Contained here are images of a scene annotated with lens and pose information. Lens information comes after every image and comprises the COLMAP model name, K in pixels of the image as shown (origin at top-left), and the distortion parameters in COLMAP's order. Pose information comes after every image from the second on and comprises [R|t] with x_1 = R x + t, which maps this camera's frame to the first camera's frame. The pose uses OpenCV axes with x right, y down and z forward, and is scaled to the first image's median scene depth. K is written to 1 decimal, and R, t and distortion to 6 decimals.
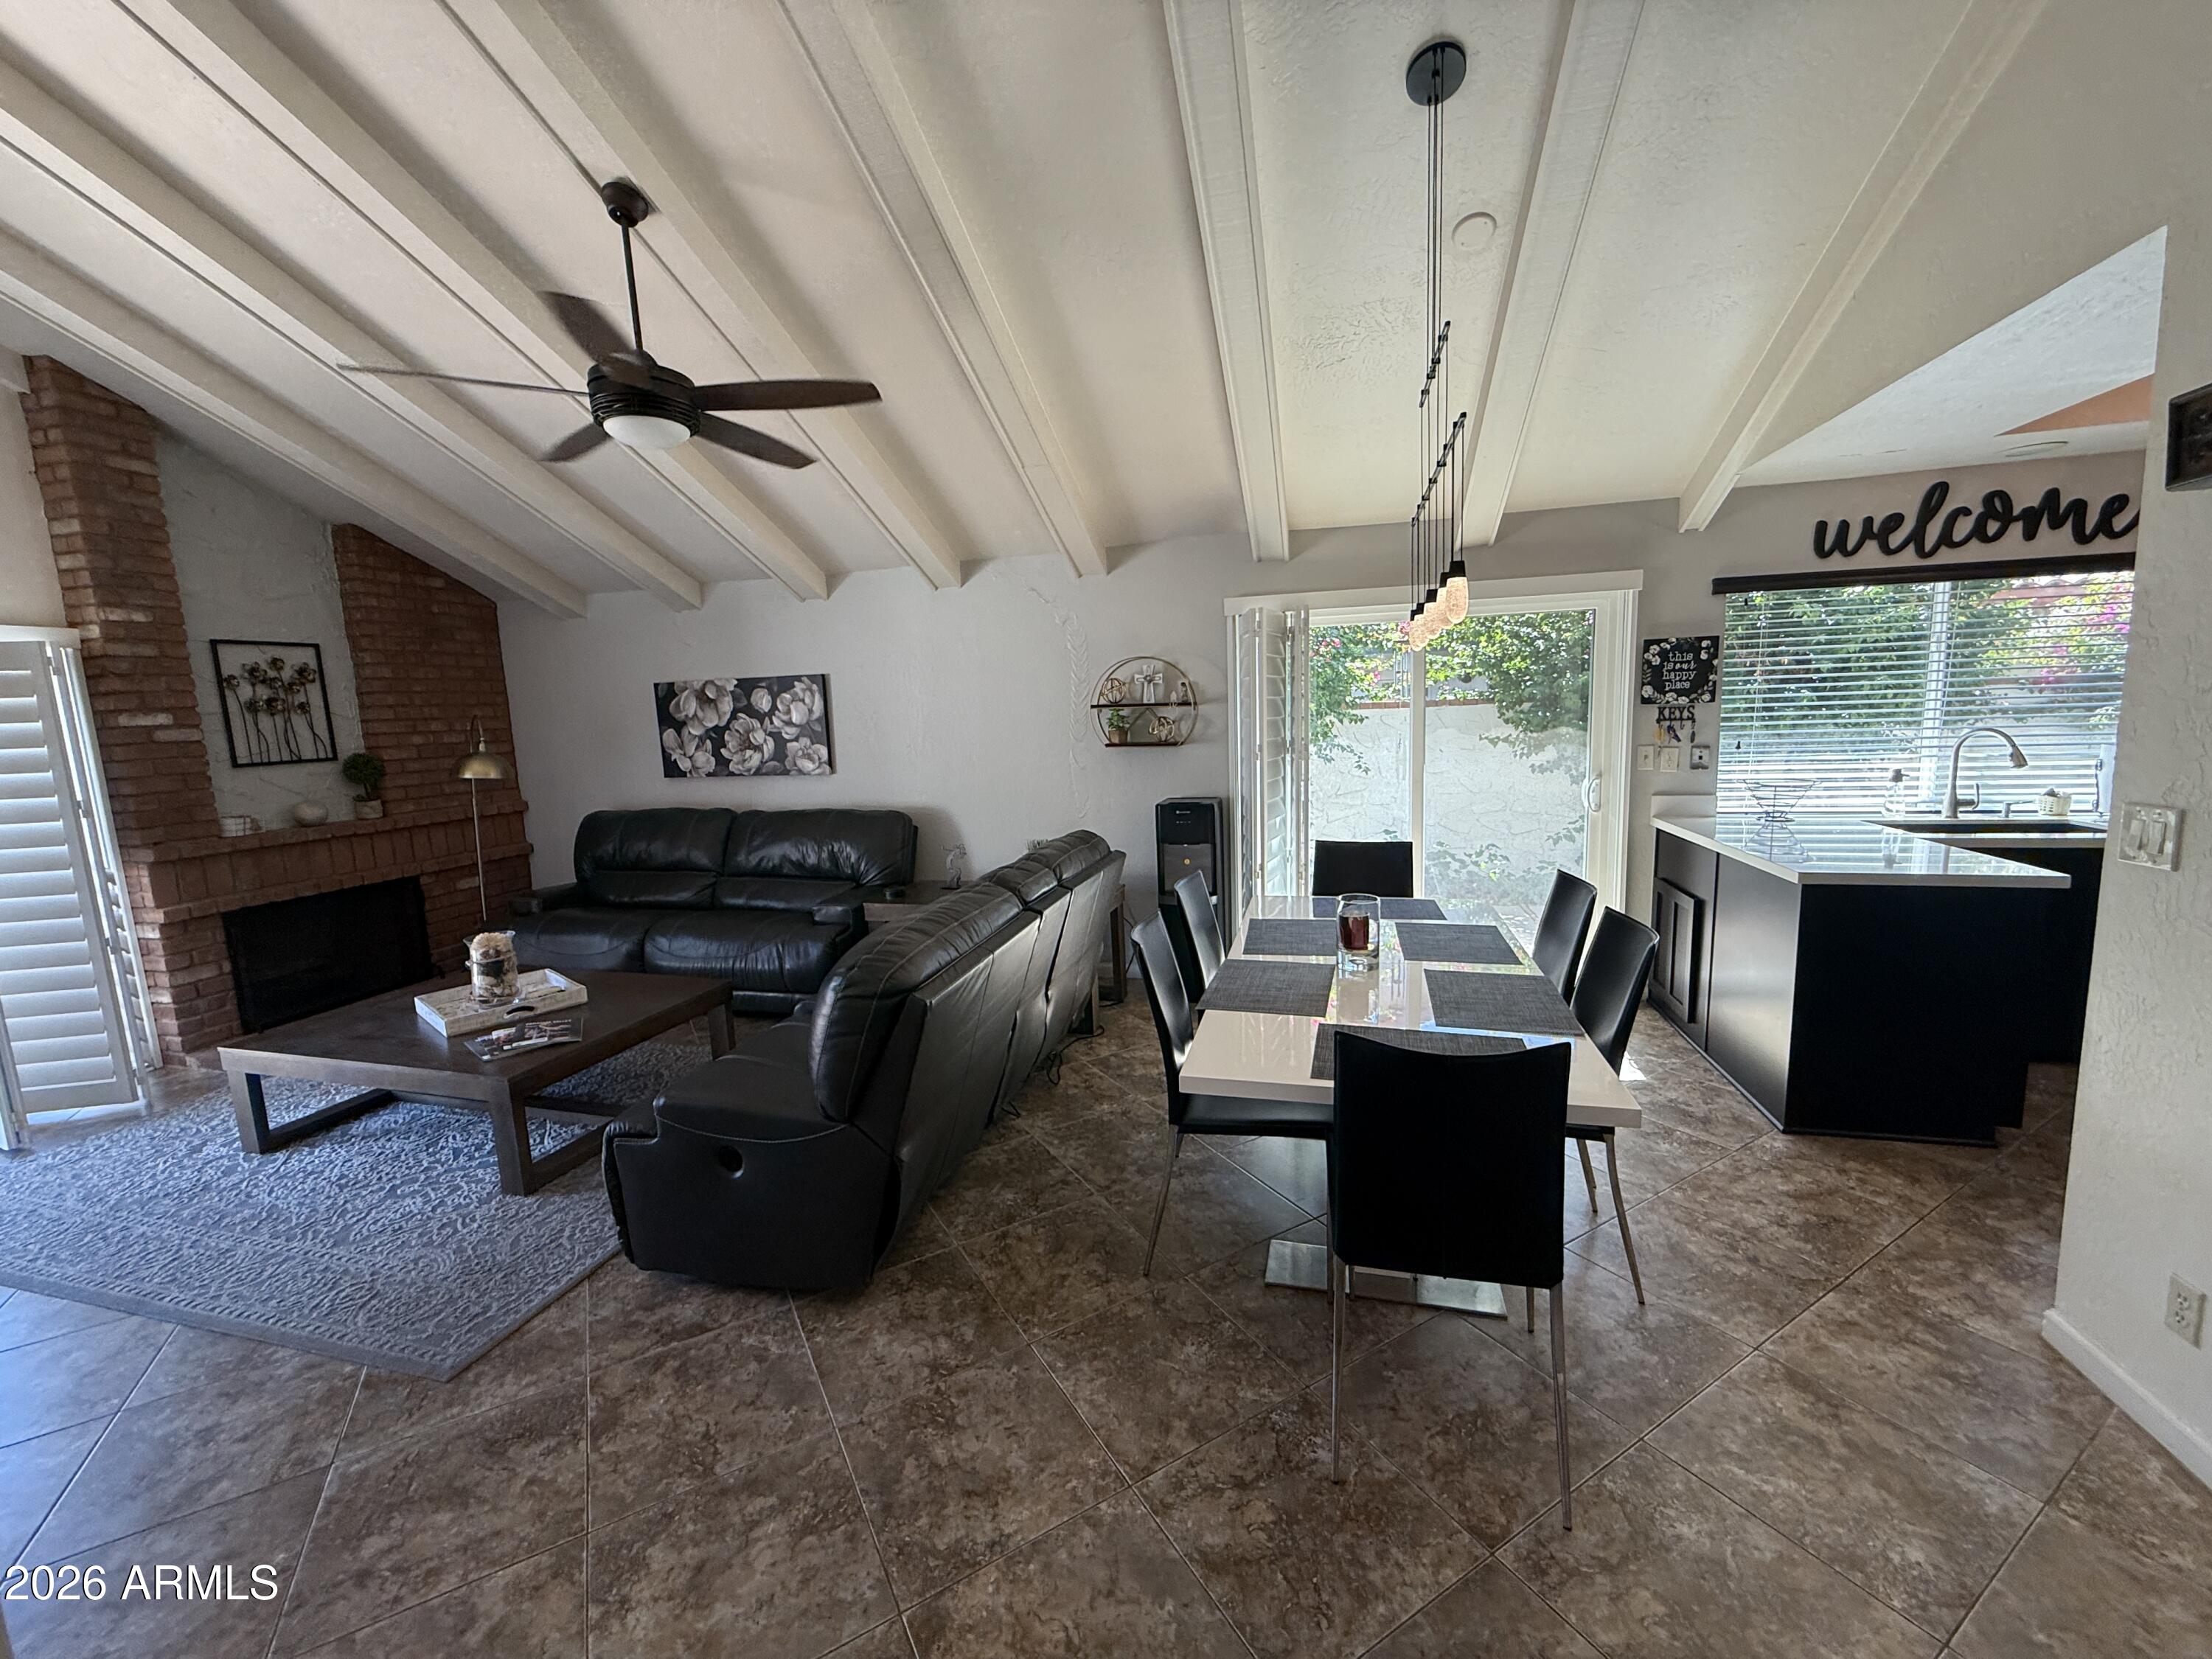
lens RADIAL K [[888.2, 0, 1097.3], [0, 888.2, 828.7], [0, 0, 1]] dist [-0.000685, 0.000012]
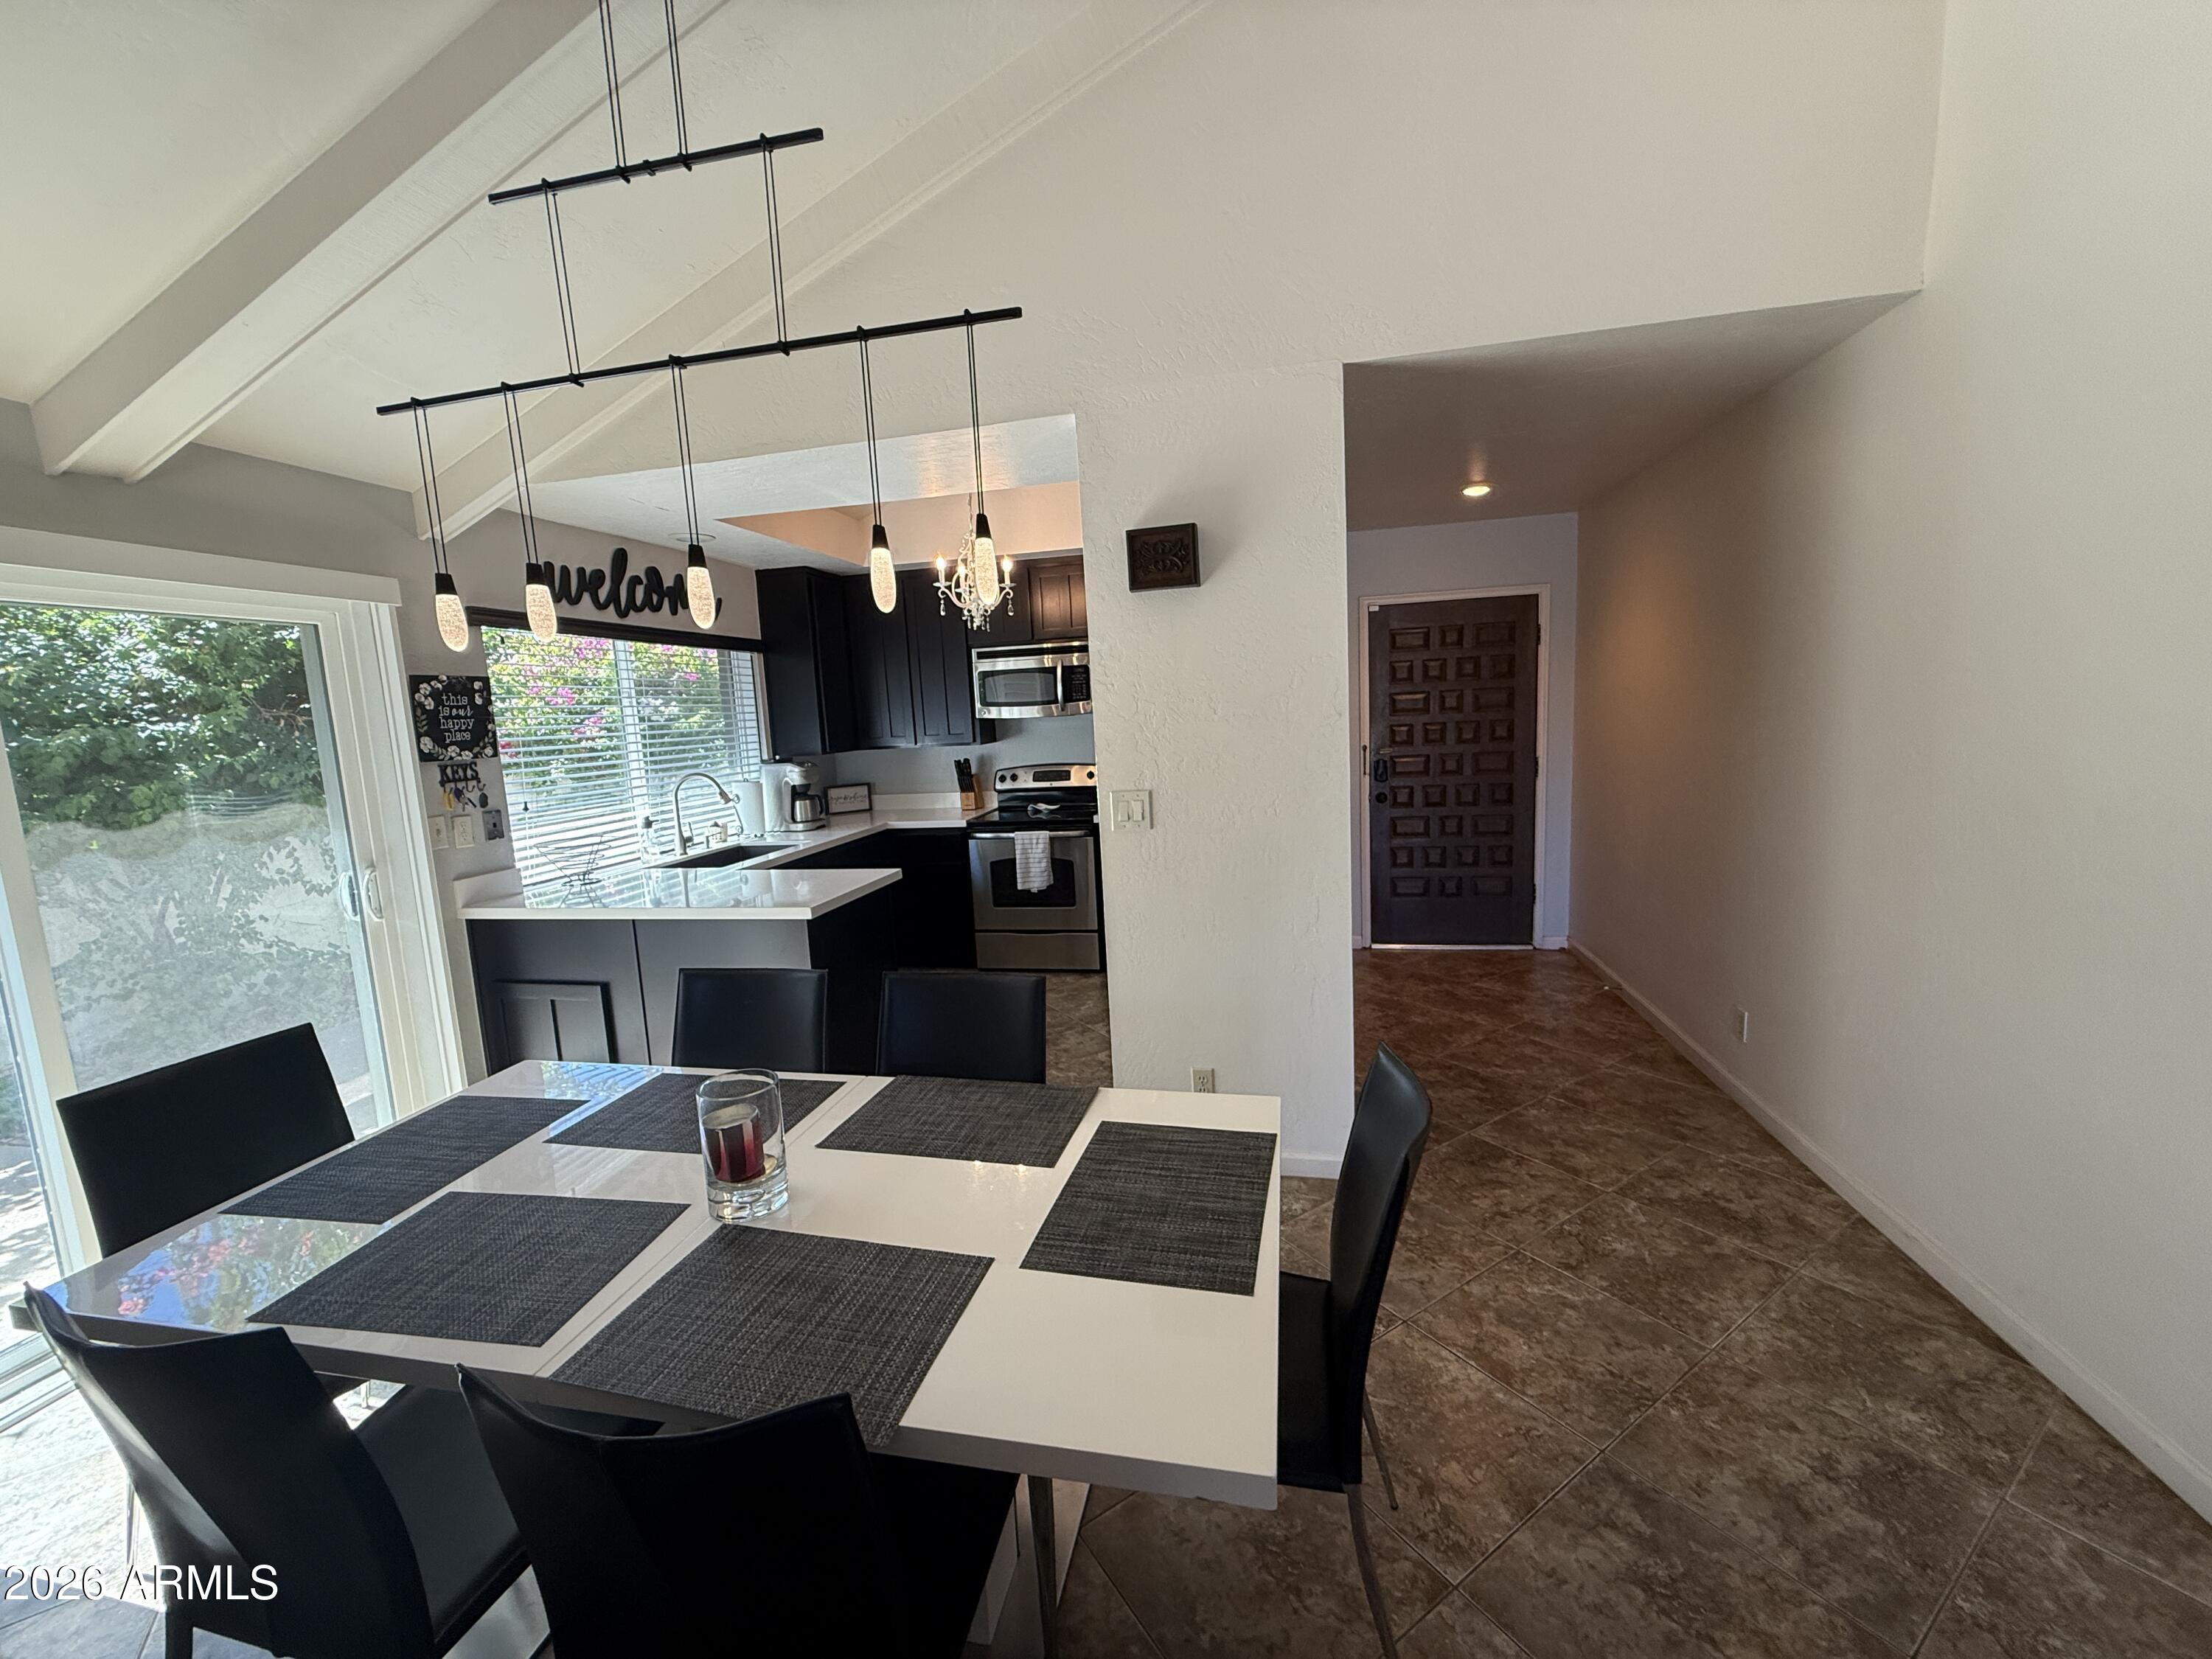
lens RADIAL K [[888.2, 0, 1096.8], [0, 888.2, 823.0], [0, 0, 1]] dist [-0.000685, 0.000012]
pose [[-0.052970, -0.087782, 0.994730, -0.171189], [0.186605, 0.977712, 0.096217, -0.061395], [-0.981006, 0.190719, -0.035409, 0.526643]]
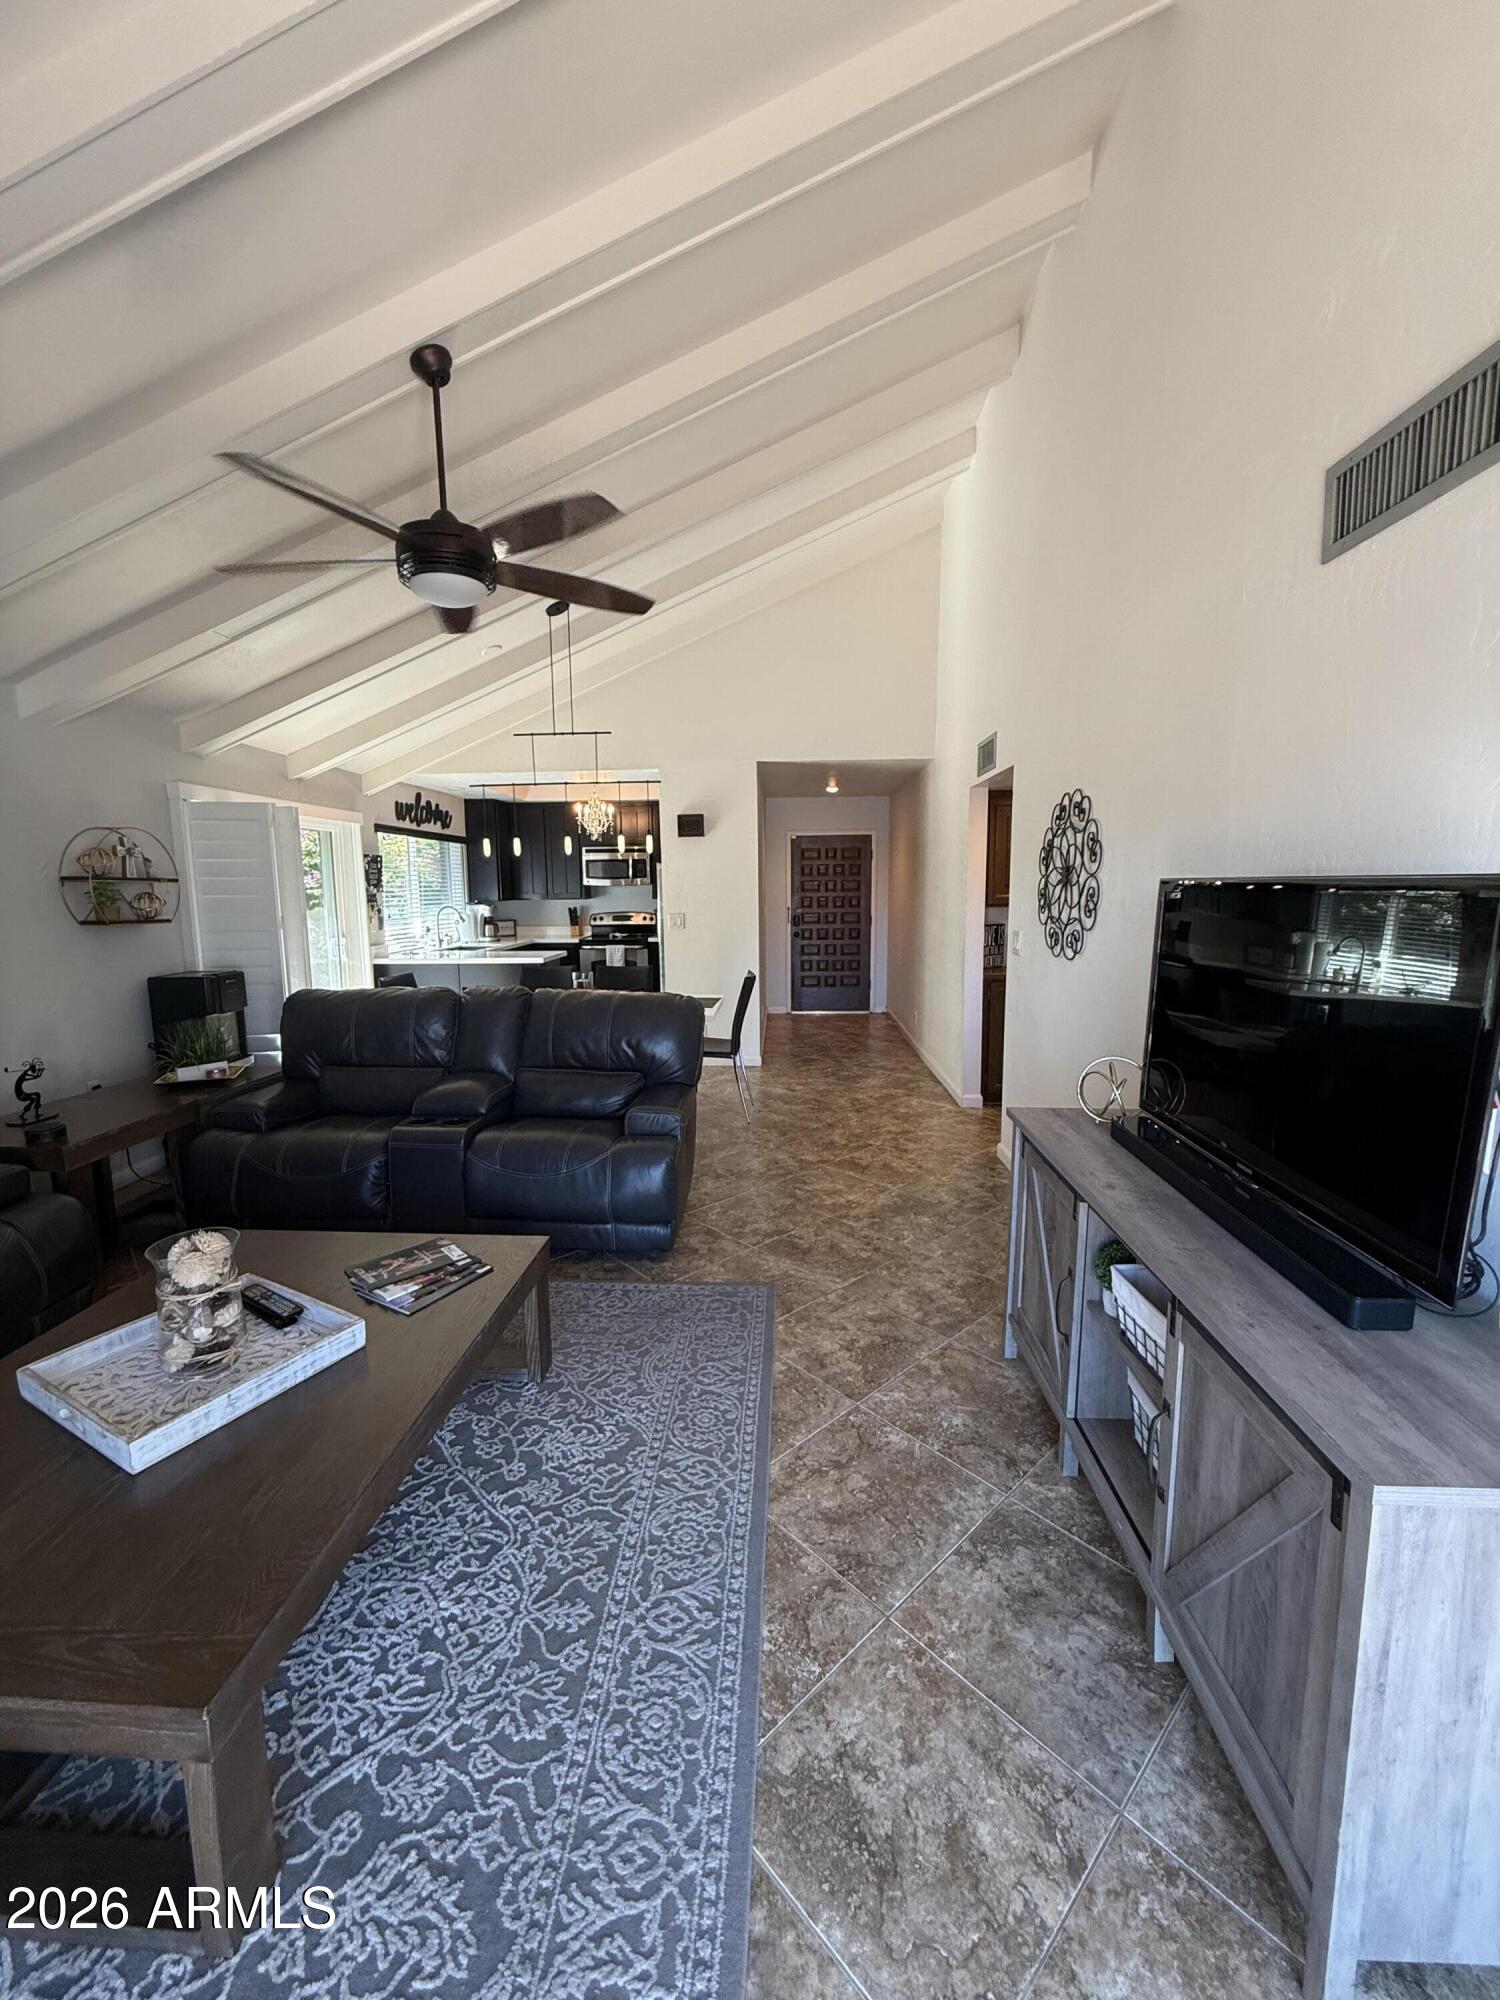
lens RADIAL K [[803.1, 0, 752.4], [0, 803.1, 995.0], [0, 0, 1]] dist [-0.000685, 0.000012]
pose [[-0.224318, -0.094410, 0.969932, -1.145409], [0.148872, 0.980294, 0.129849, -0.039809], [-0.963078, 0.173523, -0.205842, 0.692617]]
